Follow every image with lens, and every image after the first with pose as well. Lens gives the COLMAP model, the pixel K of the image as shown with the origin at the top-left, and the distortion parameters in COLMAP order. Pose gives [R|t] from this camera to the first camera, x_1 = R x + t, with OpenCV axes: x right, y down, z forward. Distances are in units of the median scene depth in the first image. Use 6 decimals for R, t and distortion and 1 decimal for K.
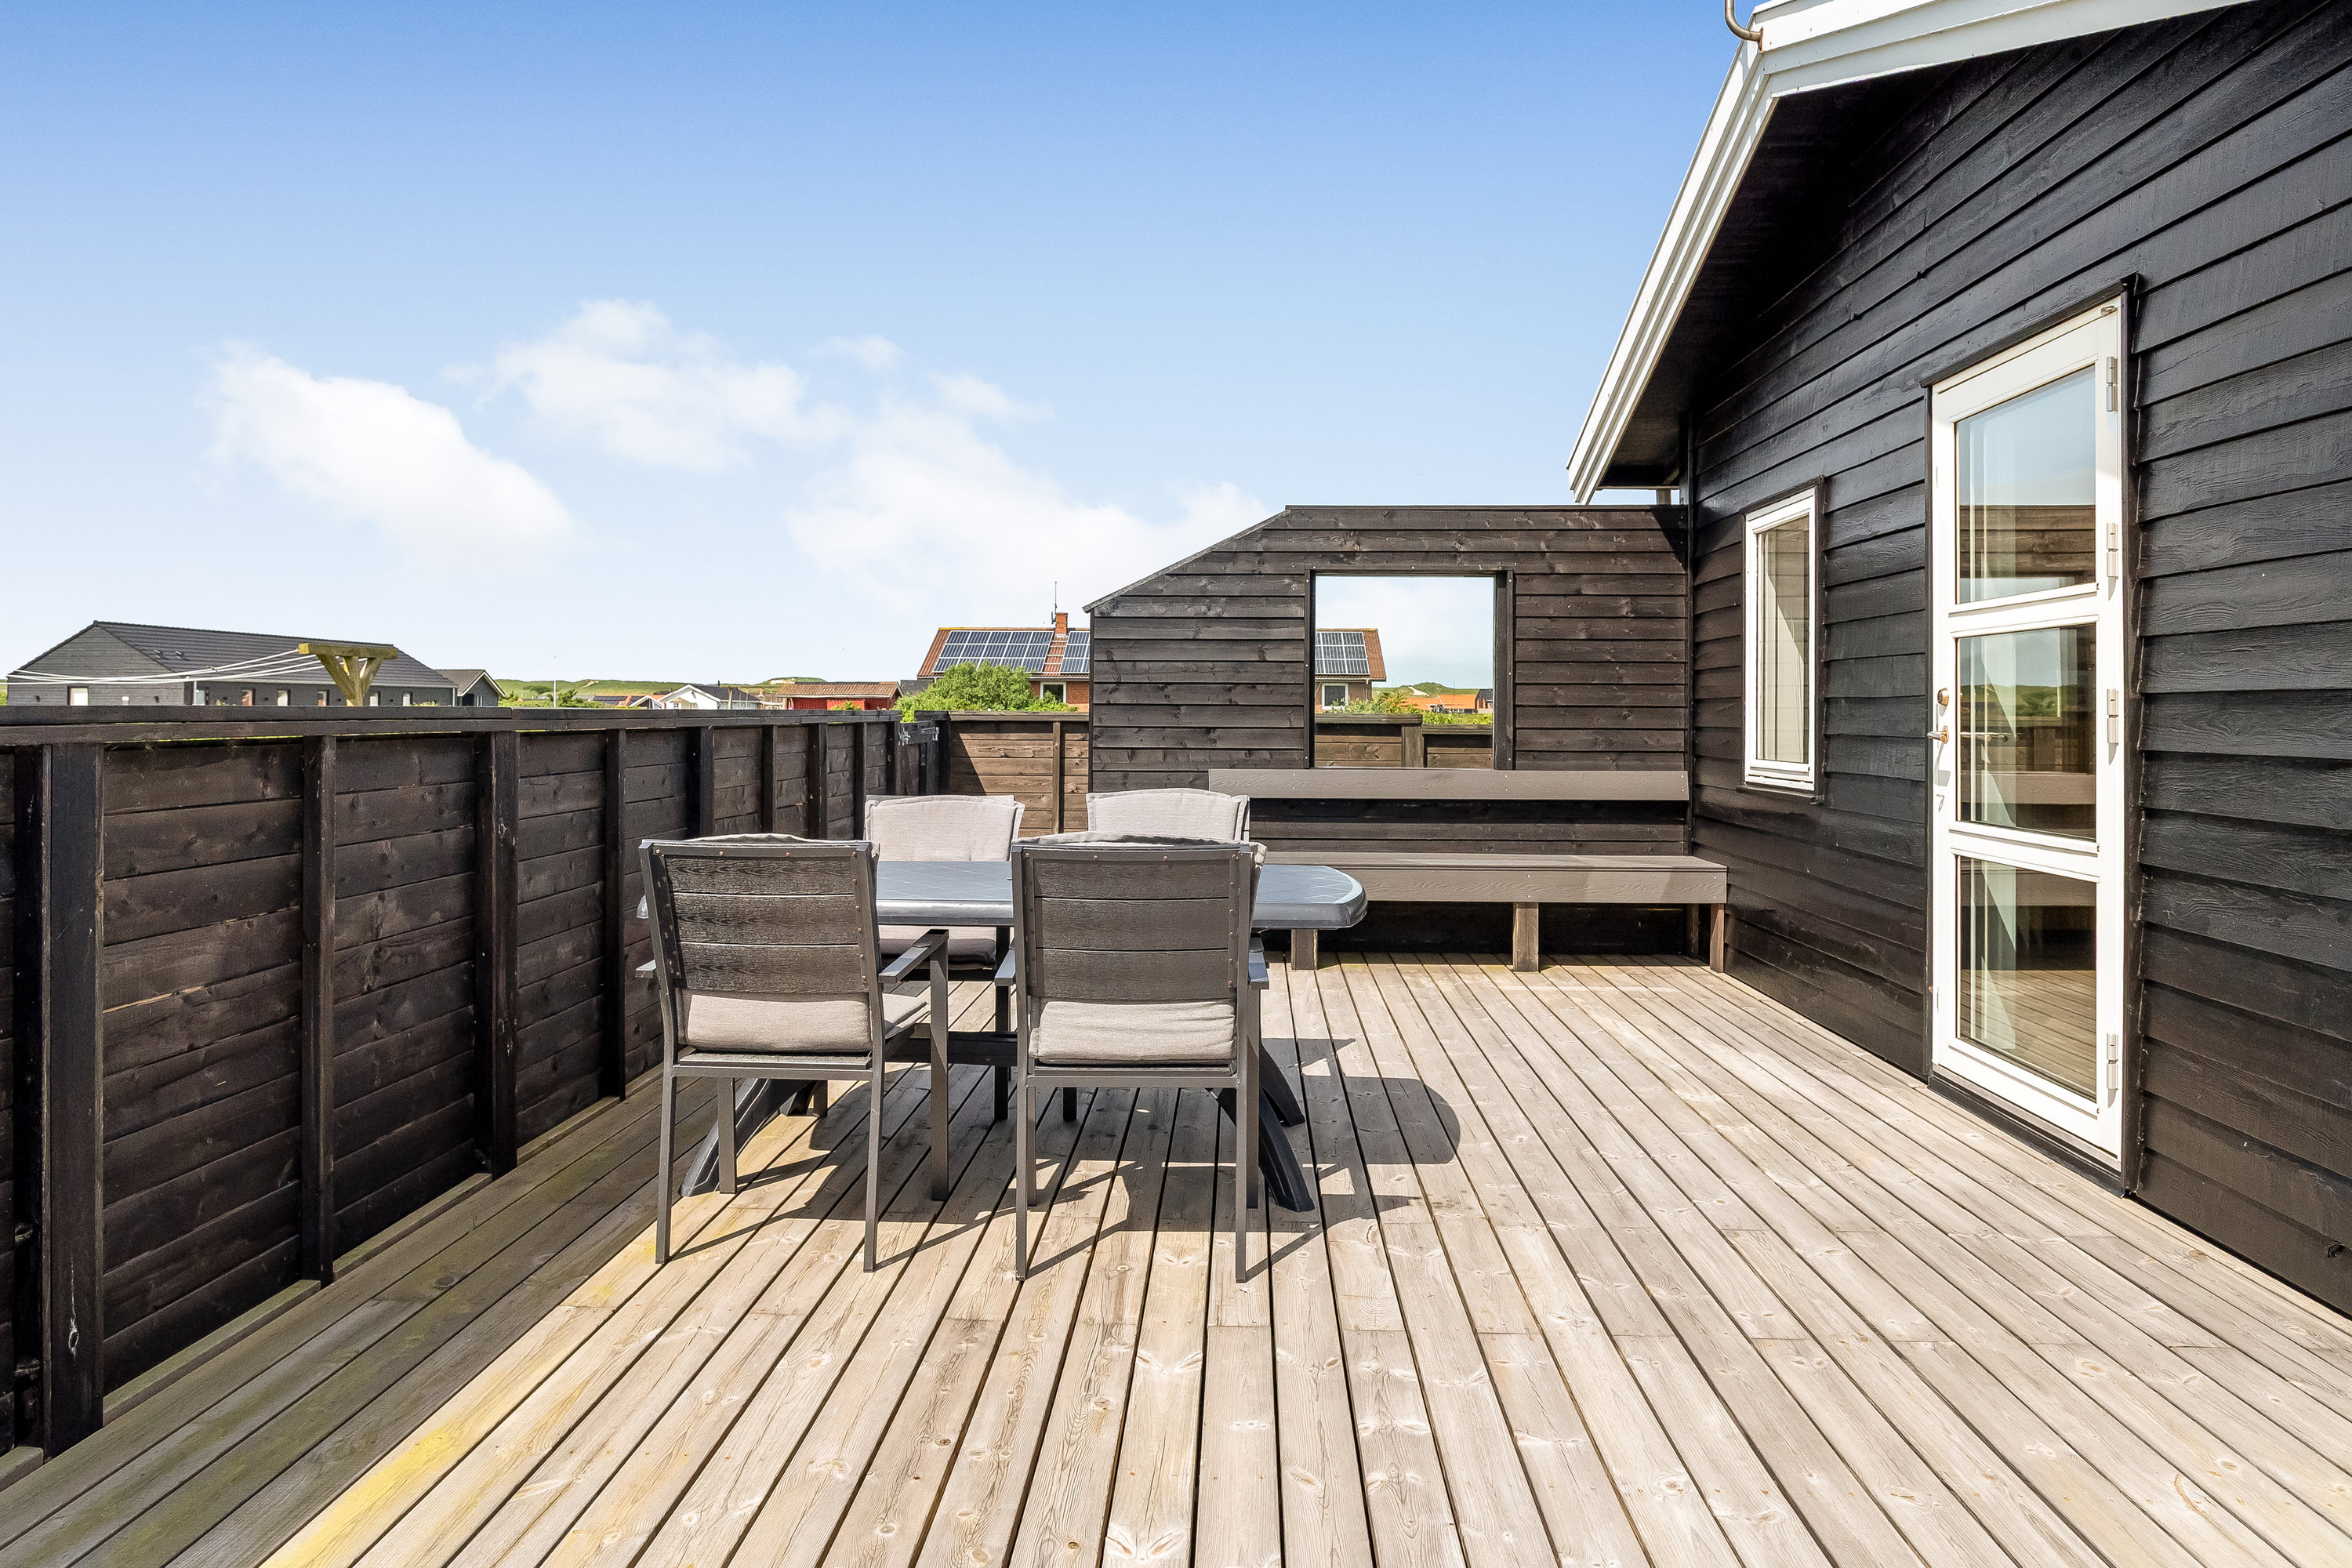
lens RADIAL K [[1604.5, 0, 1172.1], [0, 1604.5, 777.3], [0, 0, 1]] dist [-0.031265, 0.014784]
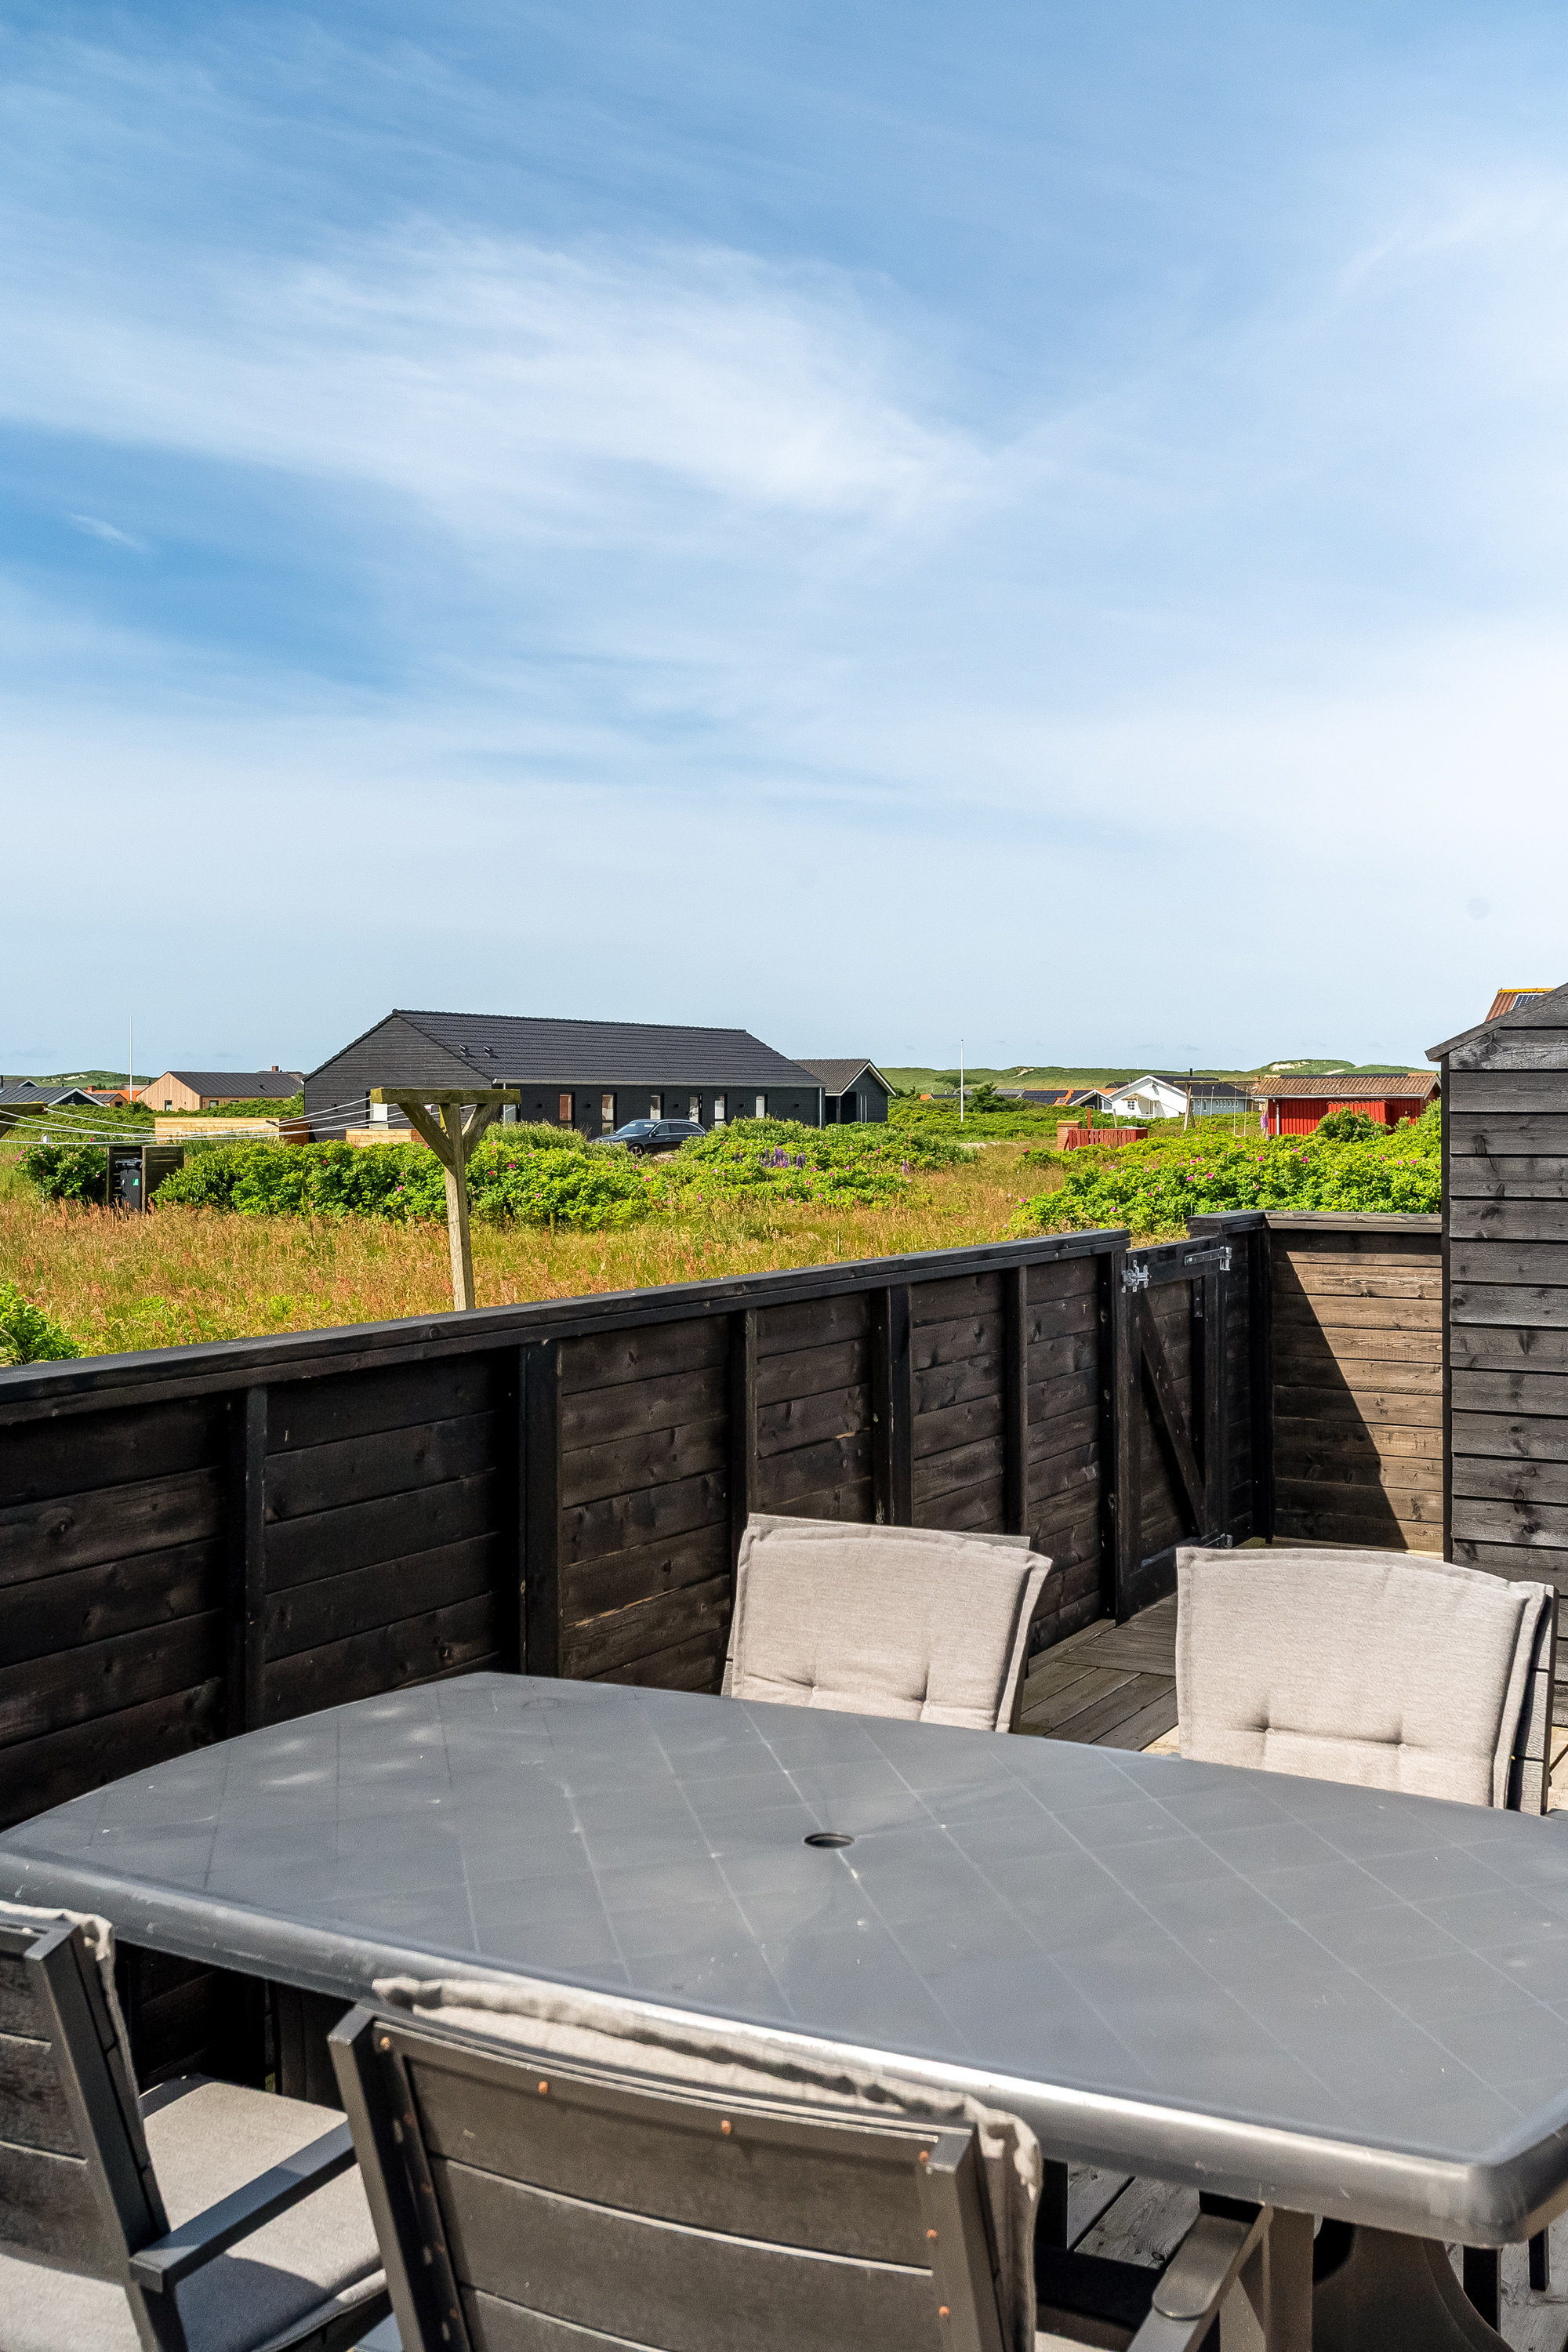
lens RADIAL K [[2372.6, 0, 791.4], [0, 2372.6, 1170.6], [0, 0, 1]] dist [0.027430, 0.000000]
pose [[0.903517, 0.002843, -0.428544, 0.067029], [-0.009600, 0.999861, -0.013606, -0.042916], [0.428446, 0.016407, 0.903419, 0.176650]]
